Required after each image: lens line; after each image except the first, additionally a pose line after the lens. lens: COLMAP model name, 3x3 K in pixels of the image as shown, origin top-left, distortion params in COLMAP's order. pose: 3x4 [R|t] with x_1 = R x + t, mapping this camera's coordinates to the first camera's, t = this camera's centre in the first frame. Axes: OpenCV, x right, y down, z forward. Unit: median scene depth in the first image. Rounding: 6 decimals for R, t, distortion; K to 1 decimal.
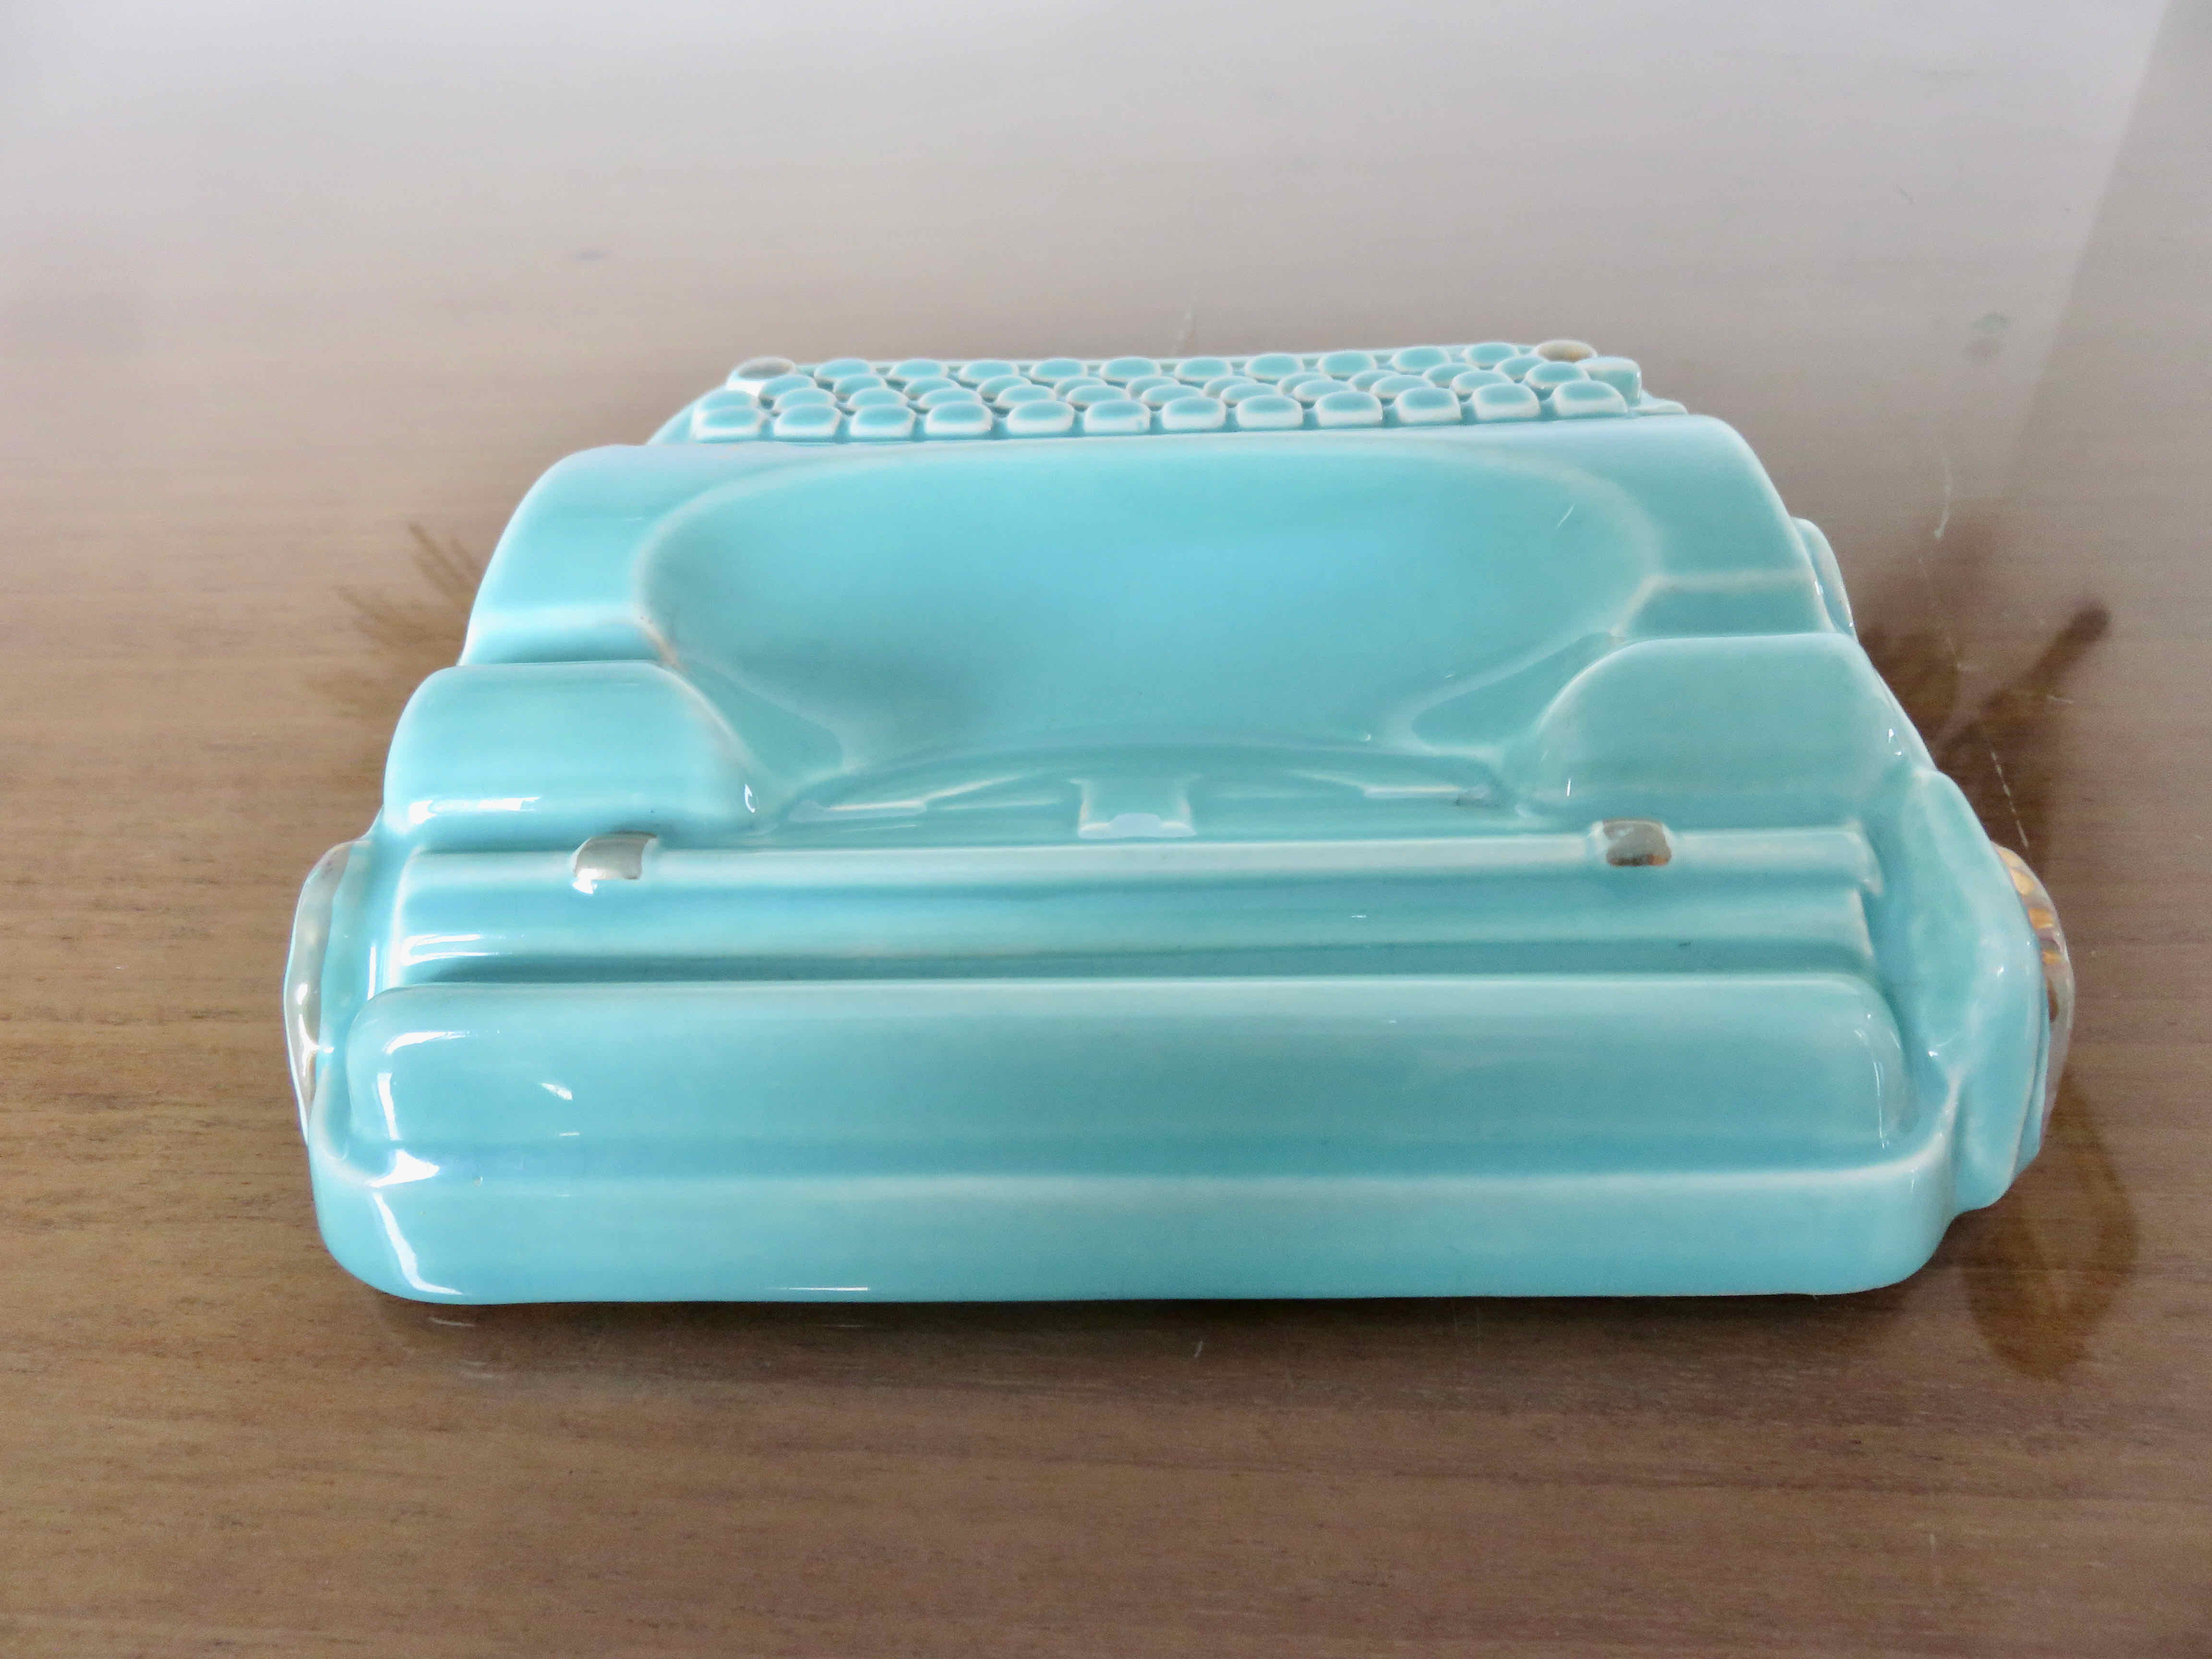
lens RADIAL K [[1671.4, 0, 1106.0], [0, 1671.4, 829.5], [0, 0, 1]] dist [0.000152, -0.011275]
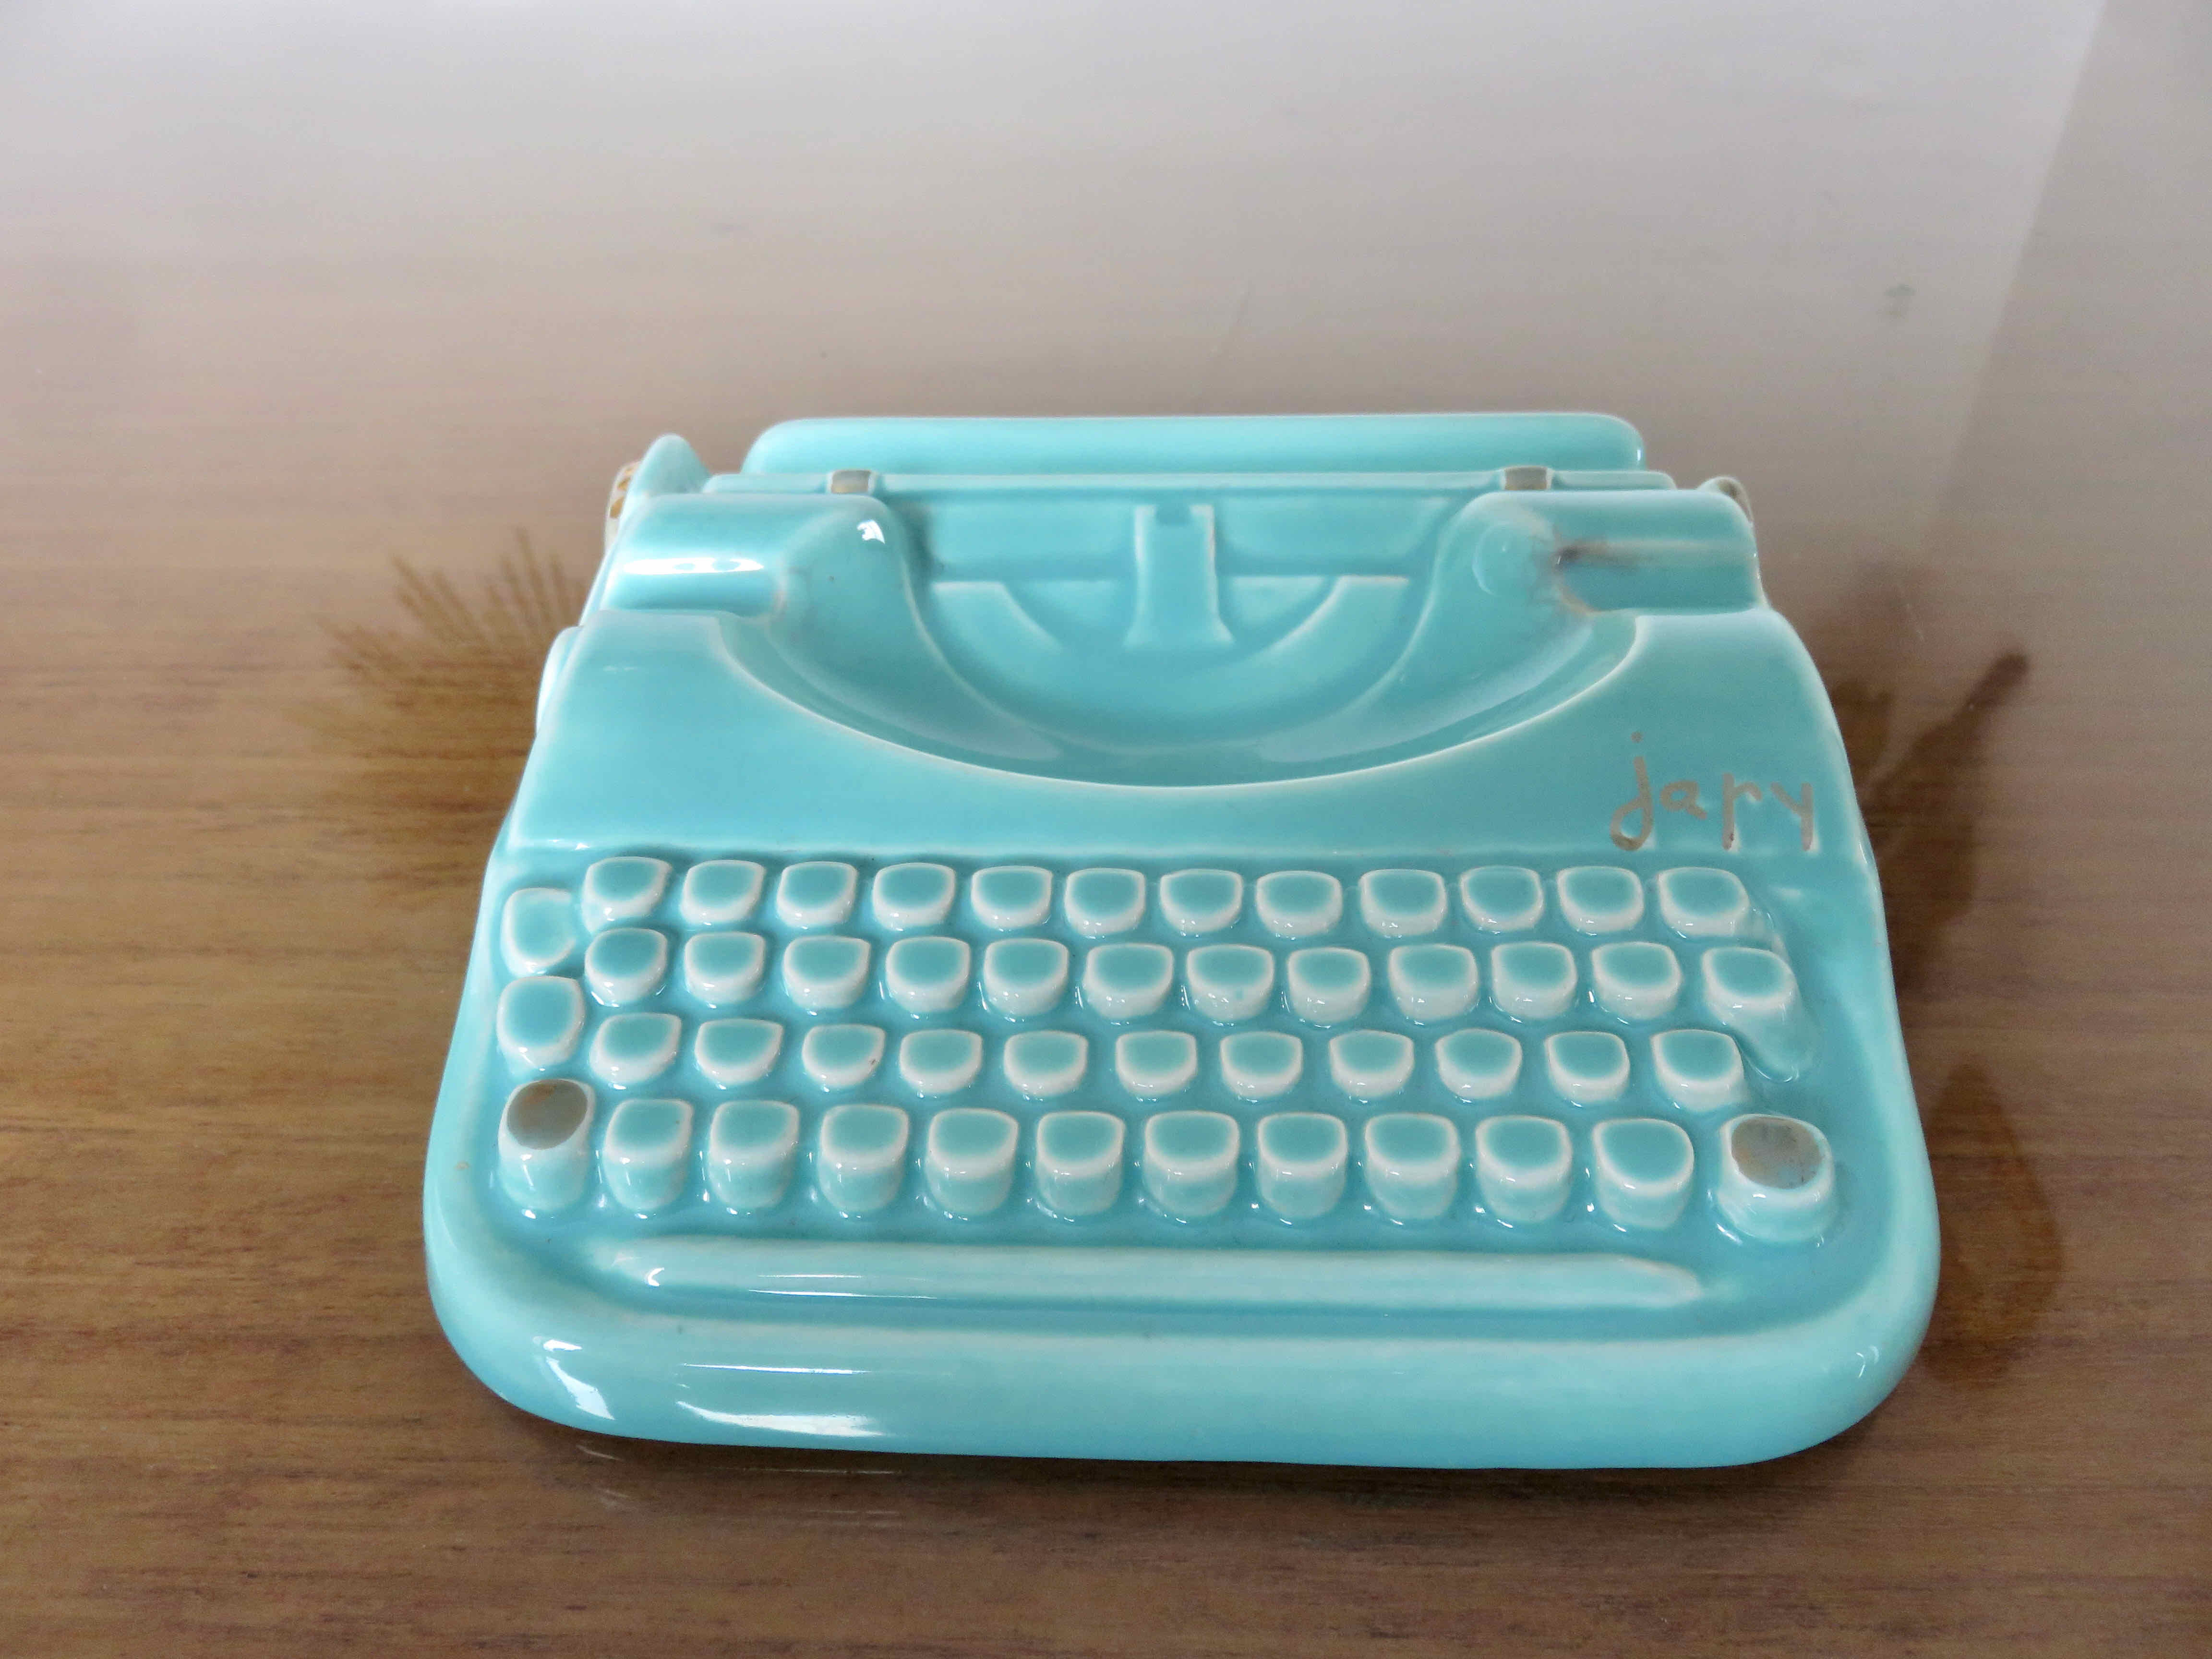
lens RADIAL K [[1671.4, 0, 1106.0], [0, 1671.4, 829.5], [0, 0, 1]] dist [0.000152, -0.011275]
pose [[0.999467, 0.008822, 0.031422, -0.163285], [-0.007663, 0.999293, -0.036813, 0.258815], [-0.031724, 0.036553, 0.998828, -0.354464]]
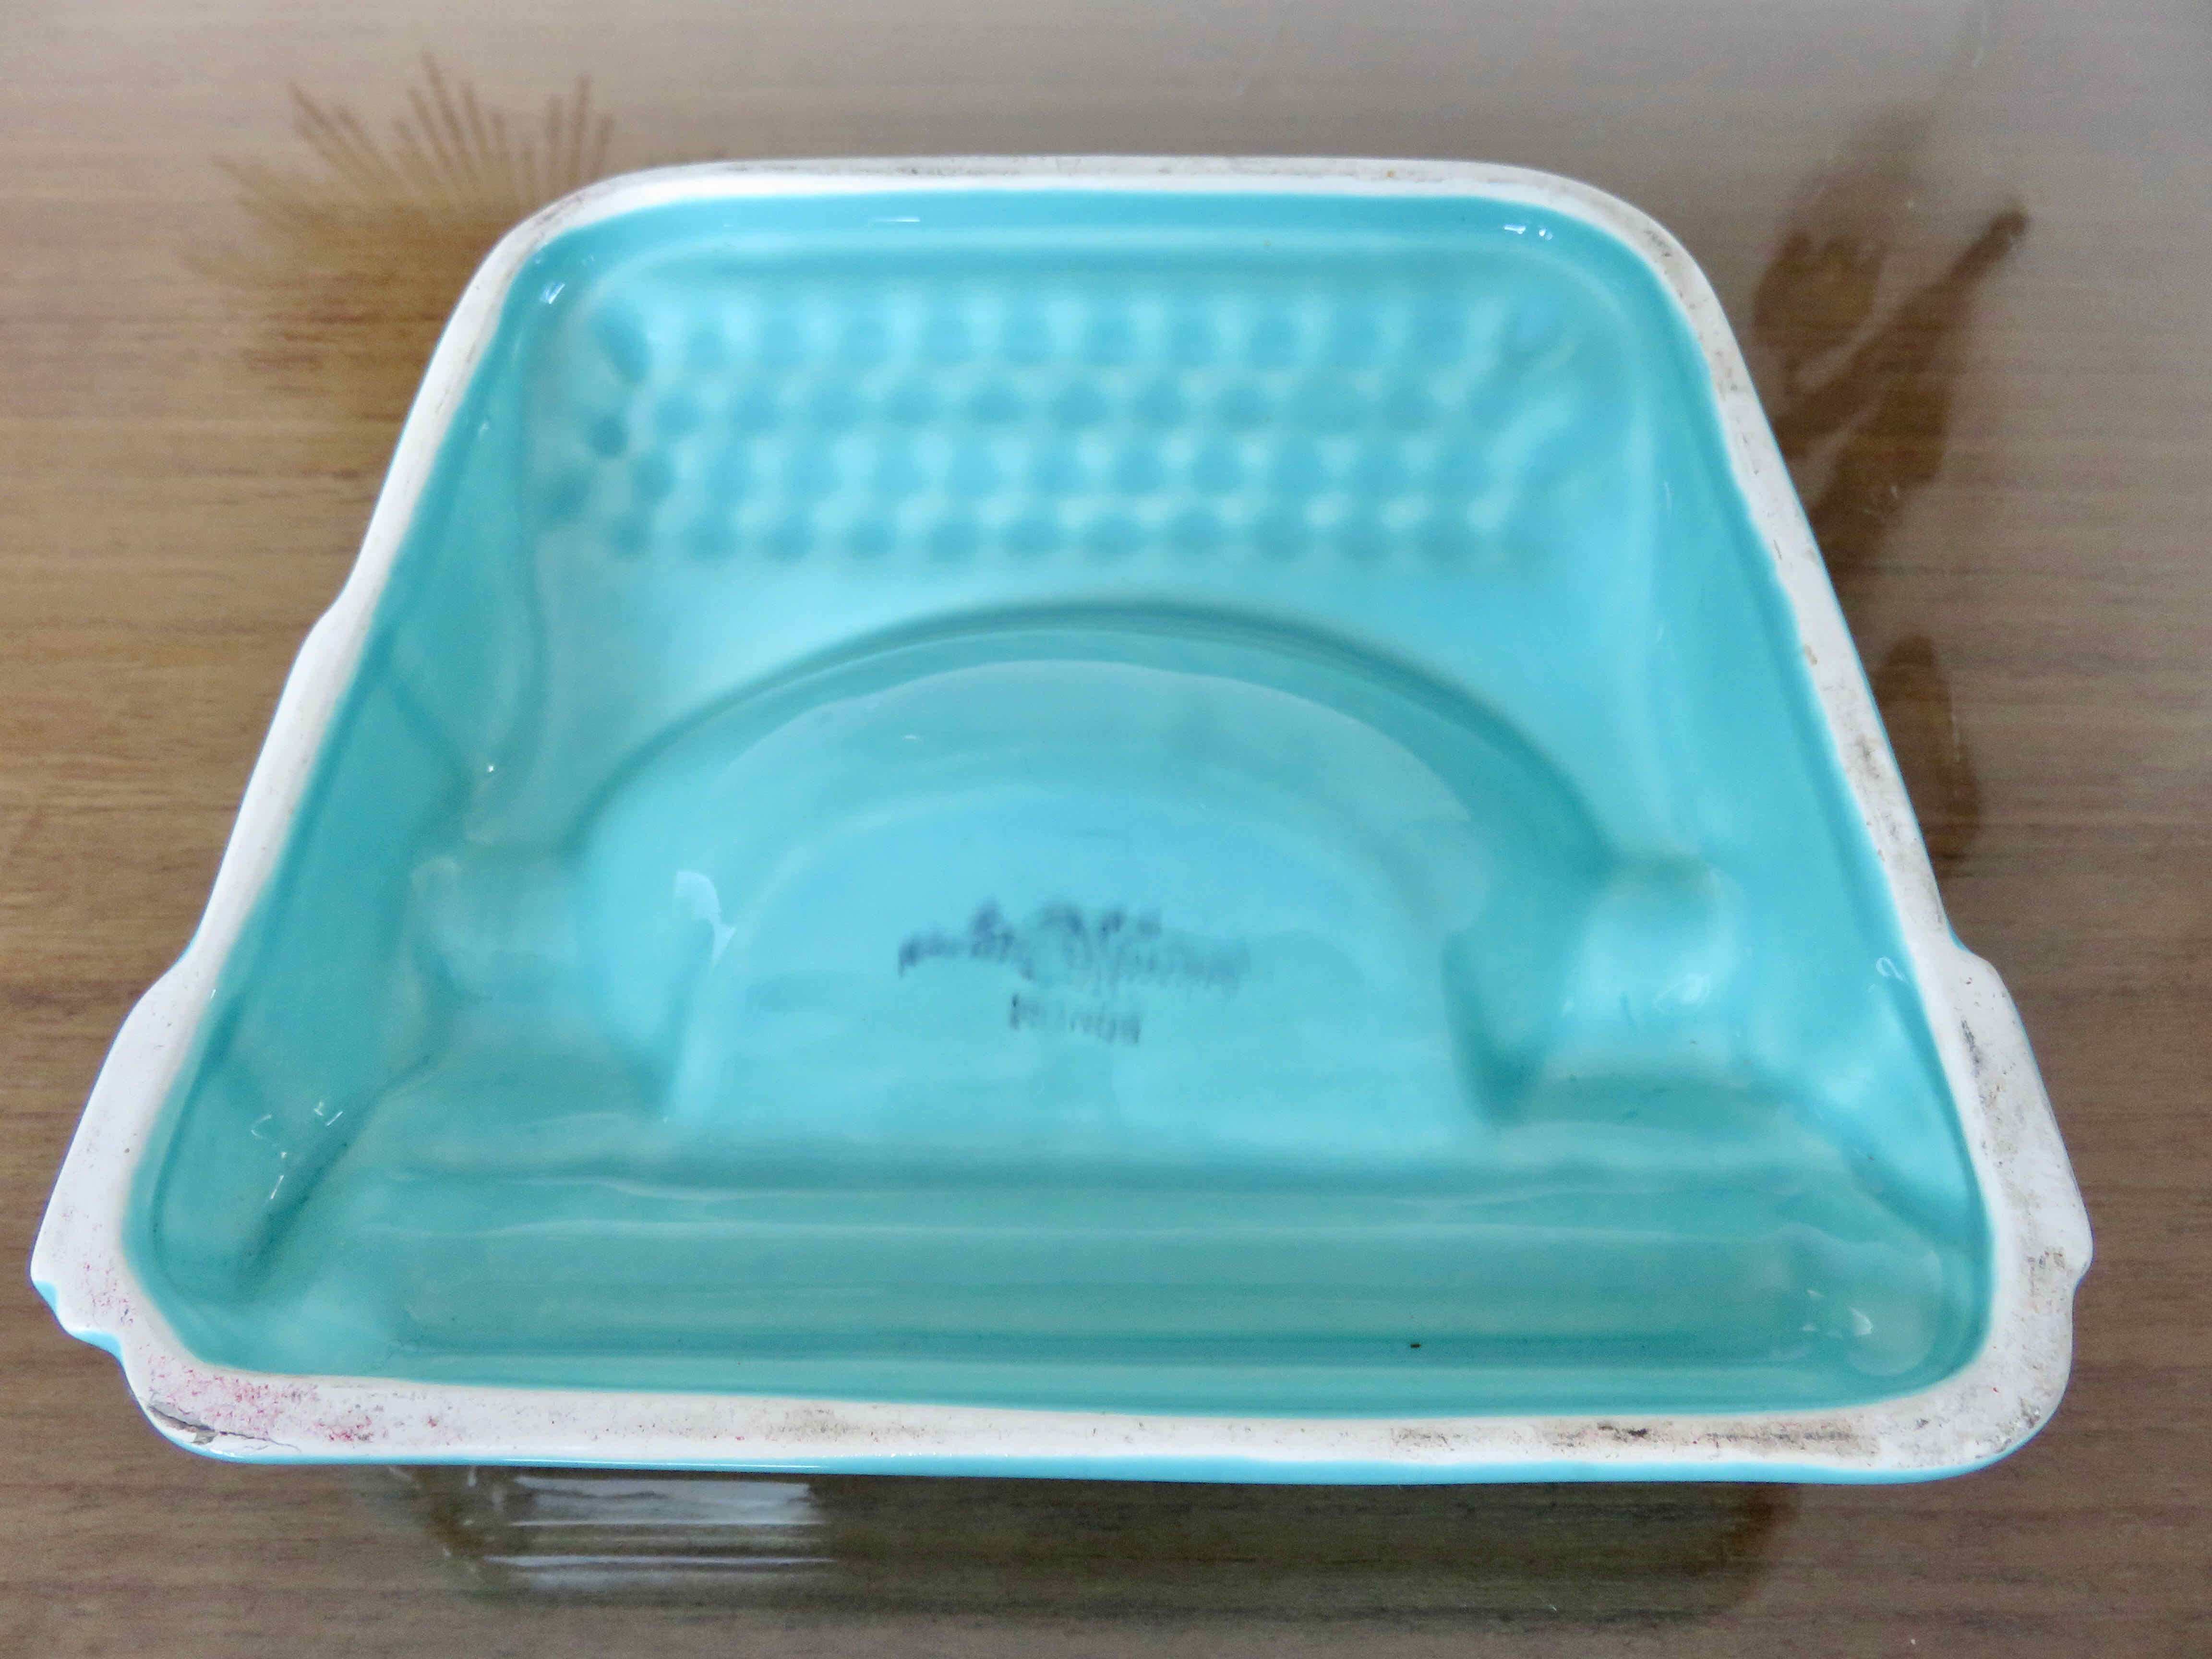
lens RADIAL K [[1671.4, 0, 1106.0], [0, 1671.4, 829.5], [0, 0, 1]] dist [0.000152, -0.011275]
pose [[0.997857, -0.006119, 0.065145, -0.336158], [-0.008523, 0.974981, 0.222125, 0.160104], [-0.064875, -0.222204, 0.972840, -0.415381]]
